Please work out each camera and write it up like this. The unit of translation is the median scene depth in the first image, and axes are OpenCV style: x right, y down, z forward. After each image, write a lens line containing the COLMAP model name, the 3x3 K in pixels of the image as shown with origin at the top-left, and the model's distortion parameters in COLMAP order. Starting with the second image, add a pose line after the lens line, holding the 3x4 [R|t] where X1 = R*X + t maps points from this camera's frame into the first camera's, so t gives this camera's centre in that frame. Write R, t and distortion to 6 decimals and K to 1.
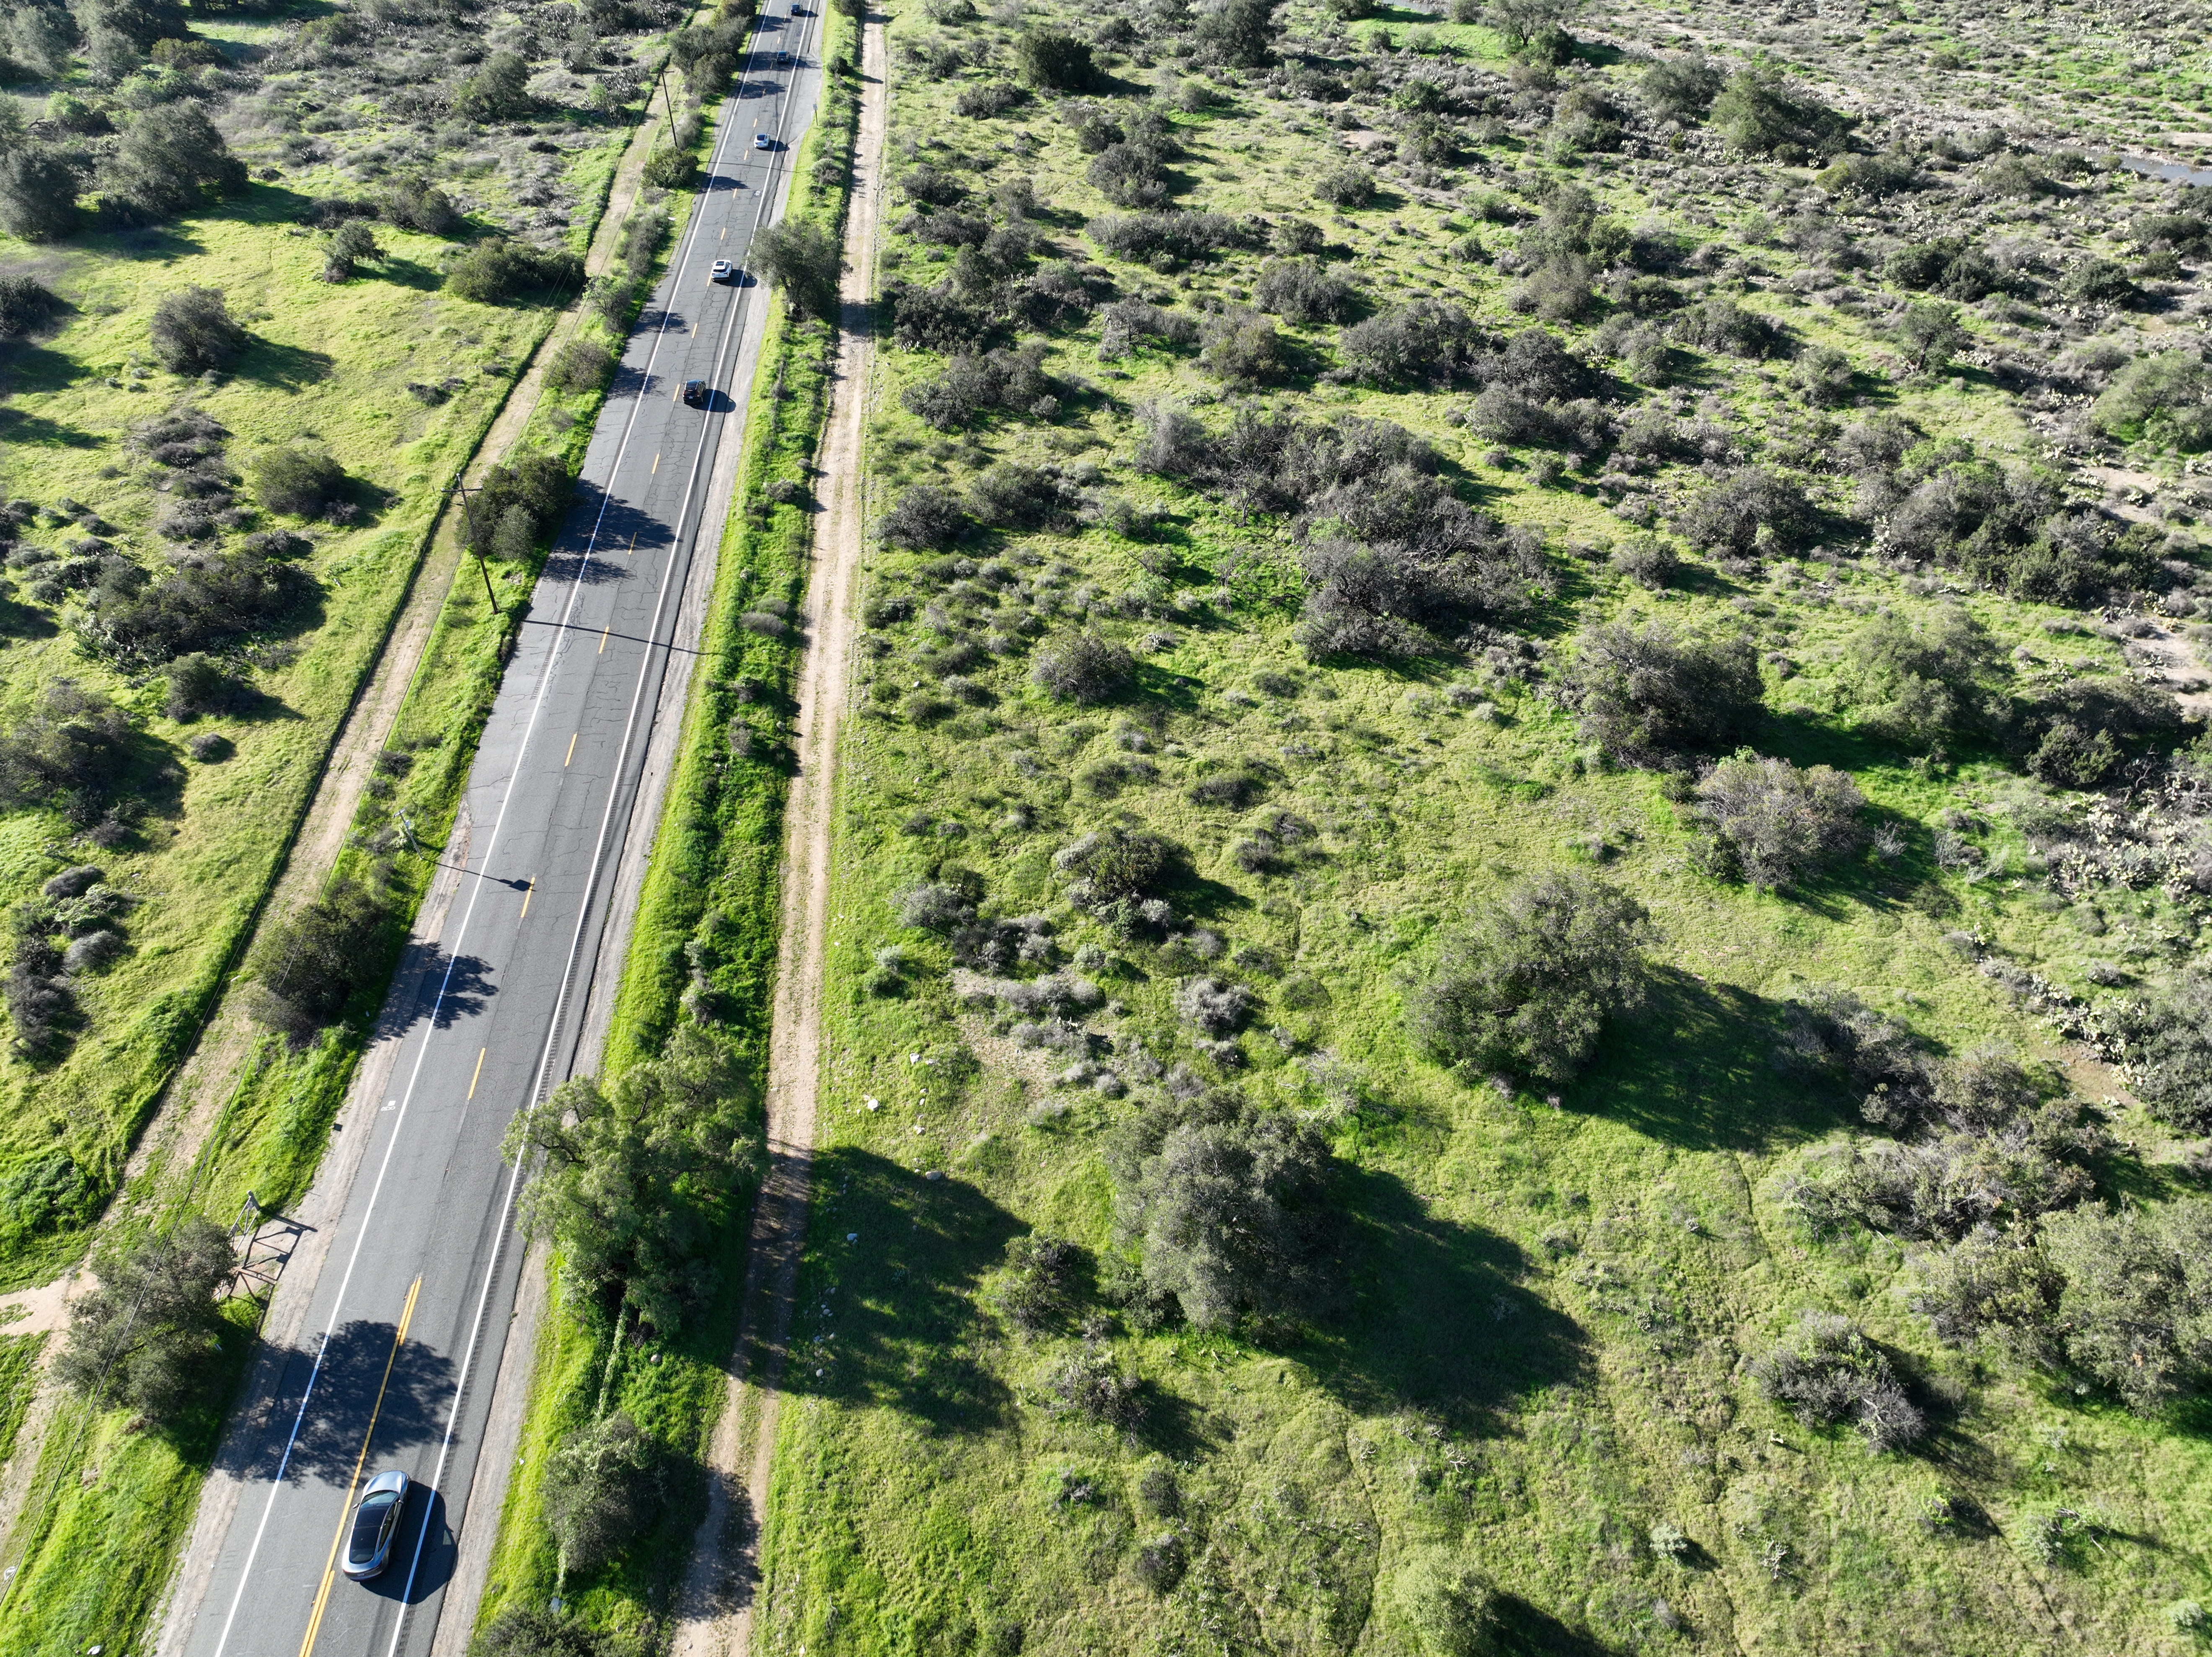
lens RADIAL K [[1550.7, 0, 1088.2], [0, 1550.7, 828.4], [0, 0, 1]] dist [0.002323, 0.015545]
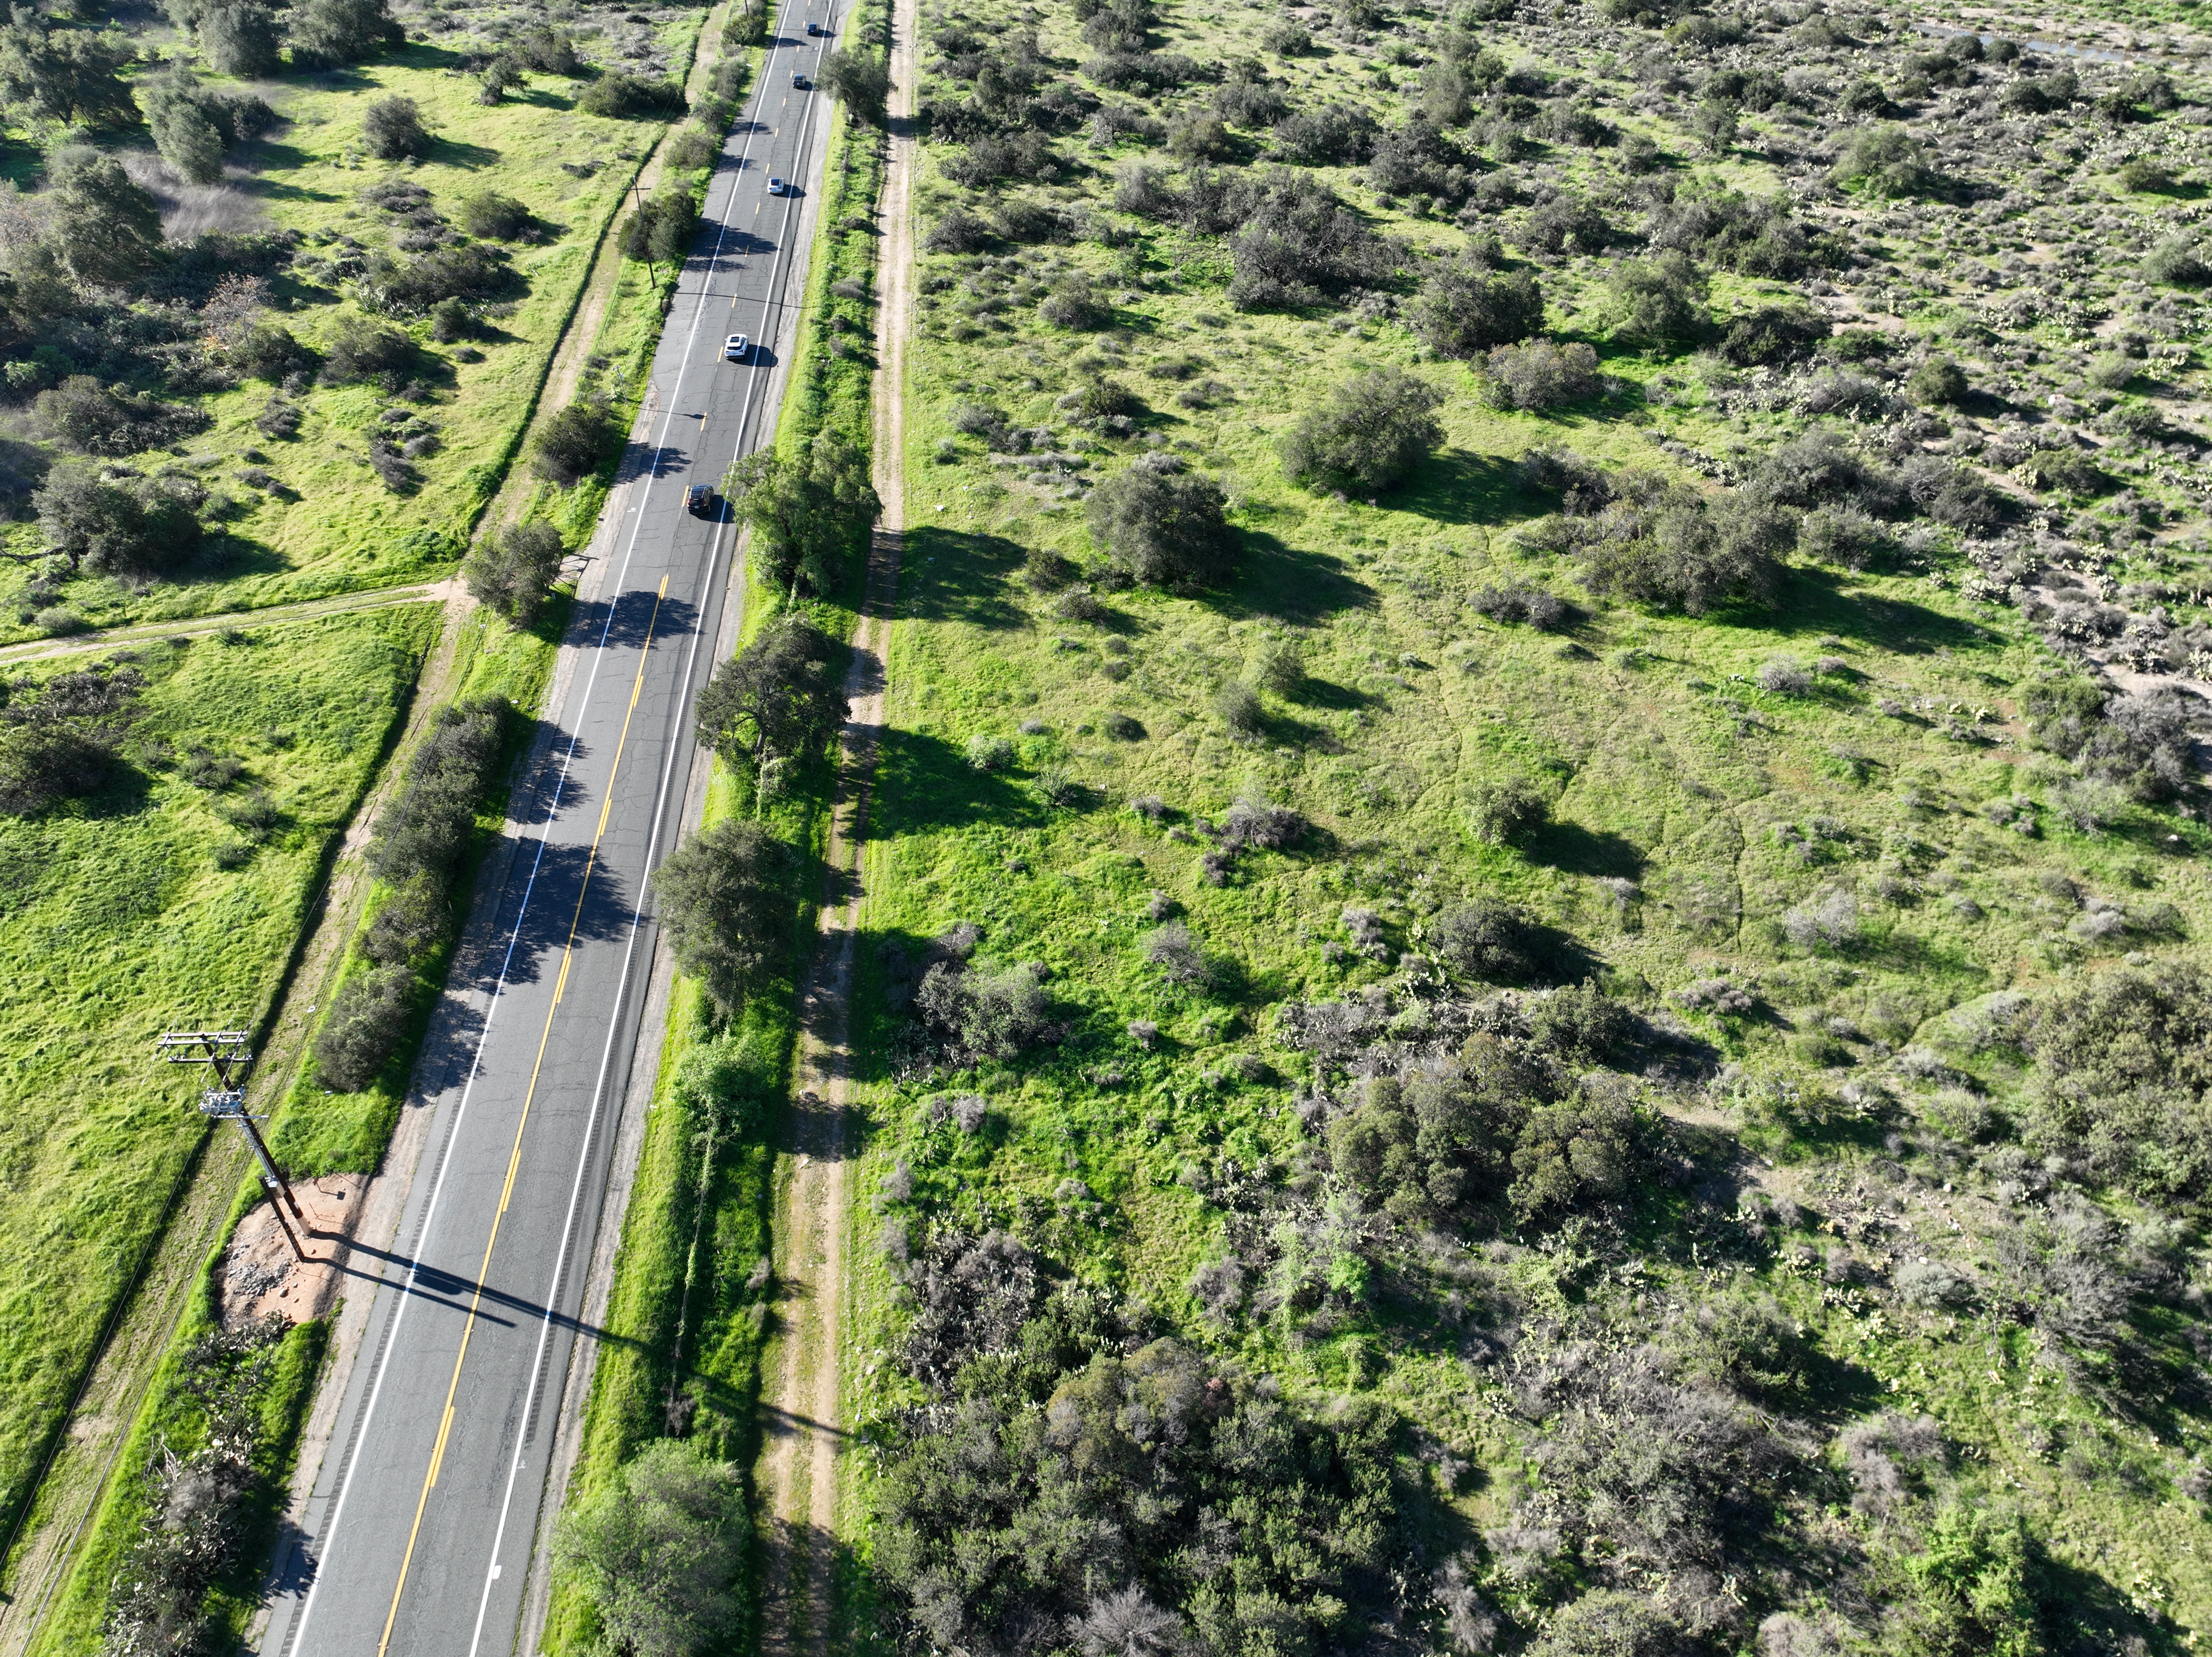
lens RADIAL K [[1550.7, 0, 1121.2], [0, 1550.7, 828.2], [0, 0, 1]] dist [0.002323, 0.015545]
pose [[0.999861, -0.010849, 0.012627, 0.015624], [0.010848, 0.999941, 0.000135, 0.366466], [-0.012628, 0.000002, 0.999920, -0.417574]]
